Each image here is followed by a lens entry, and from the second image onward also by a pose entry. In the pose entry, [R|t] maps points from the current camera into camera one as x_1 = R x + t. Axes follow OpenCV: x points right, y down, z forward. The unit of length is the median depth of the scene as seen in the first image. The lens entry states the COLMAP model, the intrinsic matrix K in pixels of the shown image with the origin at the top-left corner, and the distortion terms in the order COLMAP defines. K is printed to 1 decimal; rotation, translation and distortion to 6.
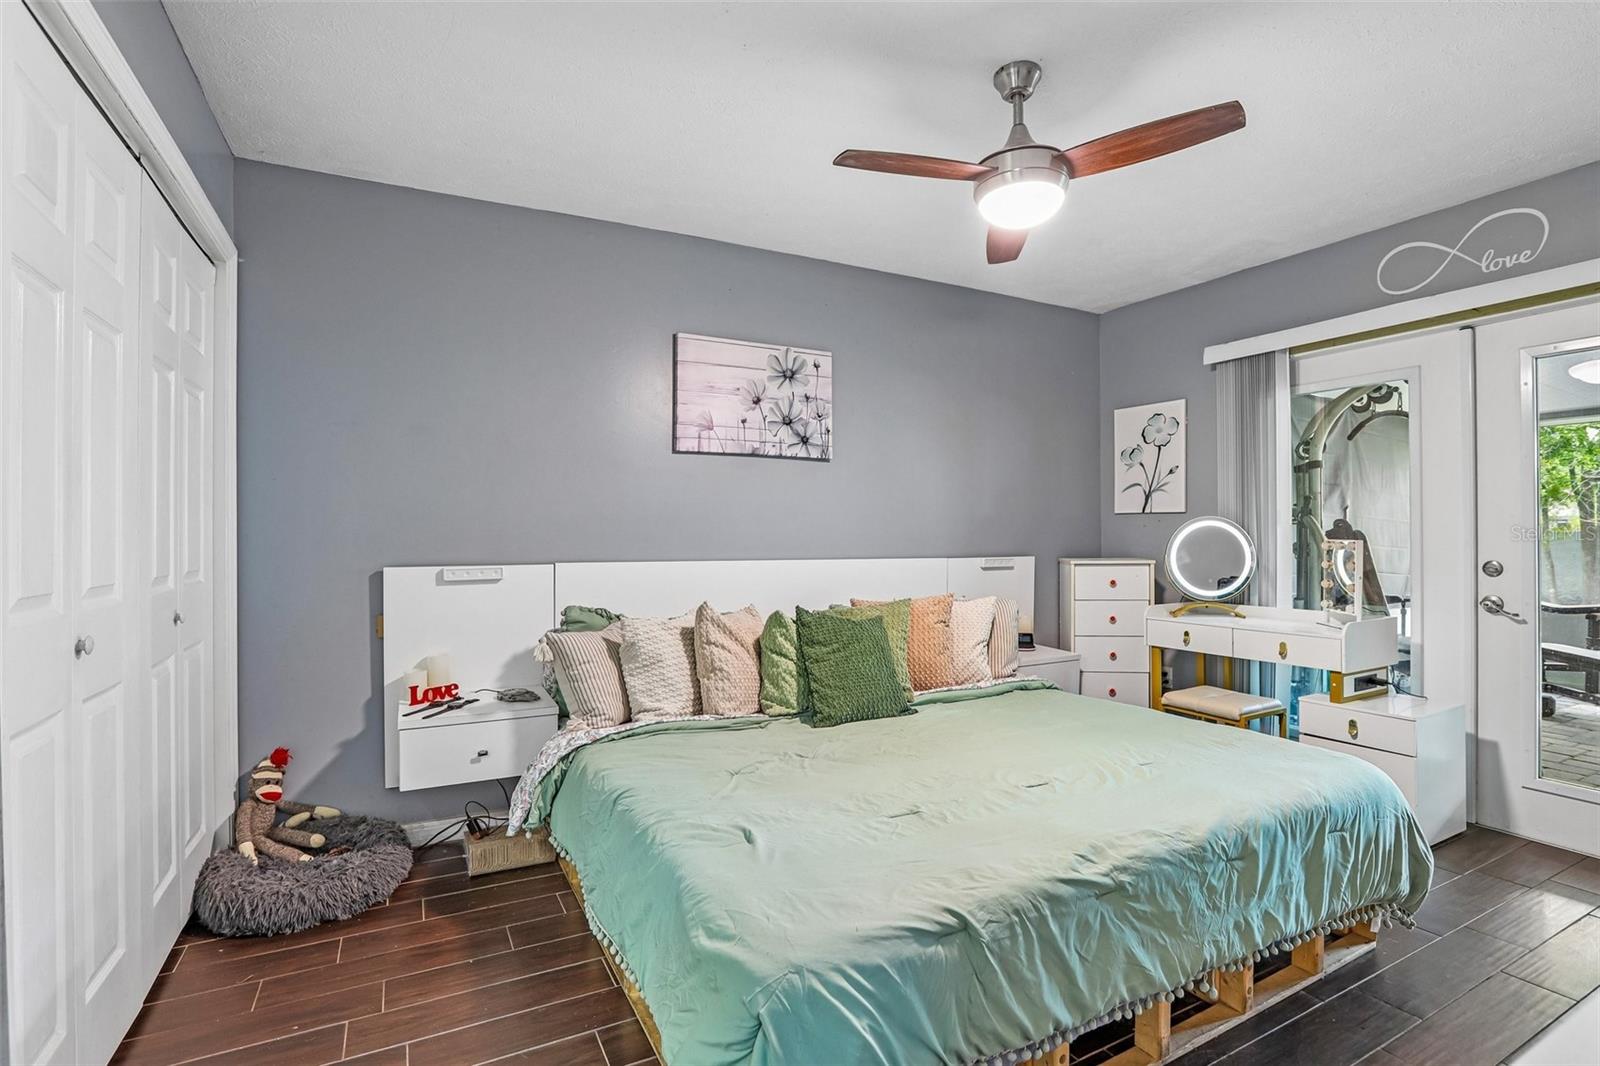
lens RADIAL K [[754.0, 0, 792.2], [0, 754.0, 526.1], [0, 0, 1]] dist [-0.044379, 0.016885]
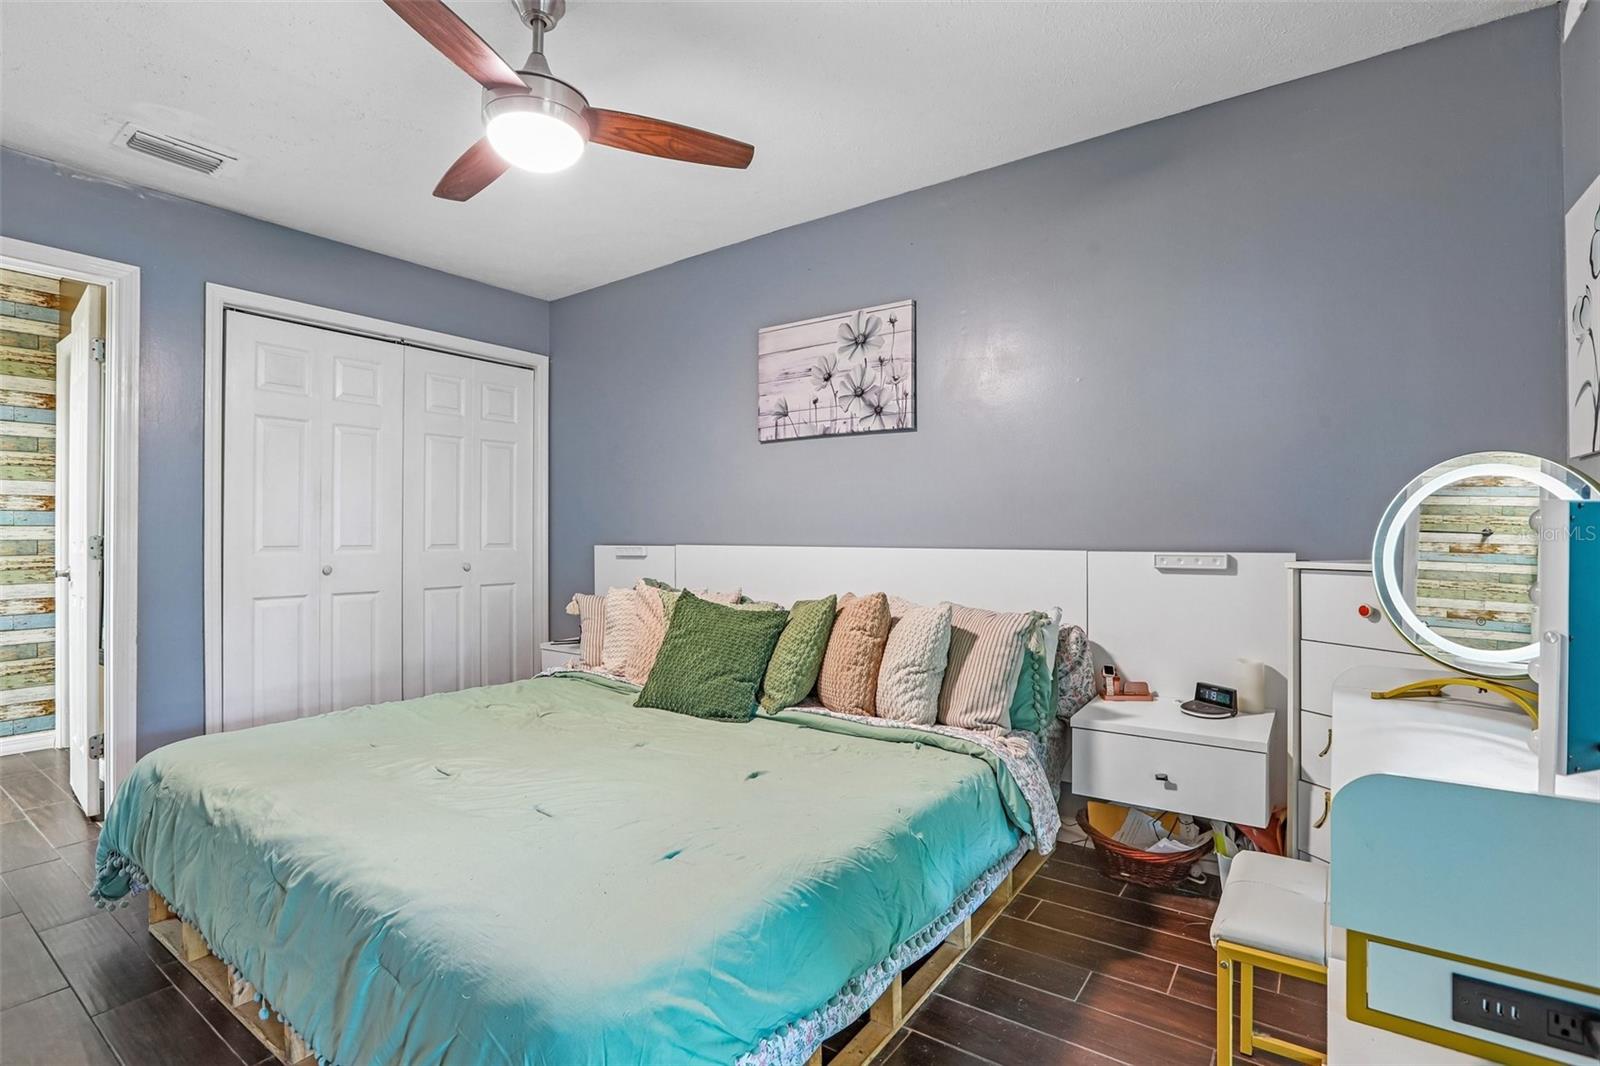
lens RADIAL K [[754.0, 0, 805.8], [0, 754.0, 518.3], [0, 0, 1]] dist [-0.044379, 0.016885]
pose [[0.460445, -0.013041, -0.887592, 0.775658], [0.018241, 0.999820, -0.005228, 0.014251], [0.887501, -0.013783, 0.460600, 0.540921]]
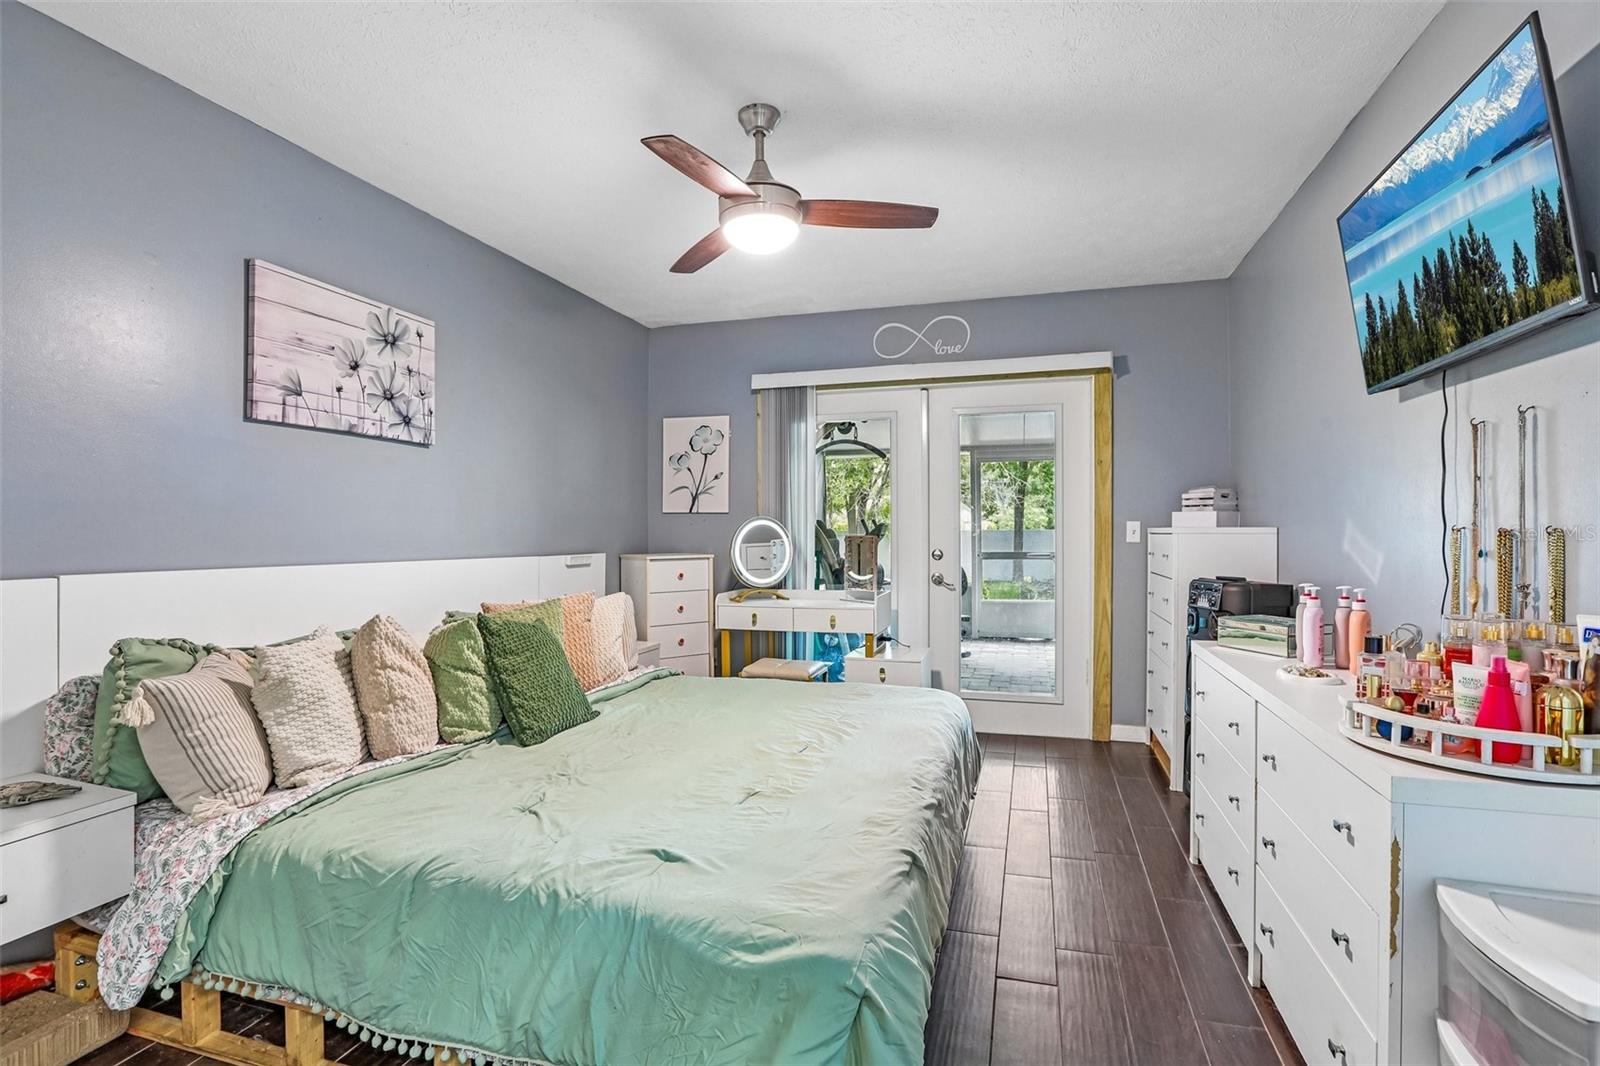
lens RADIAL K [[754.0, 0, 783.5], [0, 754.0, 525.1], [0, 0, 1]] dist [-0.044379, 0.016885]
pose [[0.716385, 0.005583, 0.697683, -0.273211], [-0.005453, 0.999982, -0.002403, 0.003611], [-0.697684, -0.002083, 0.716402, 0.108541]]
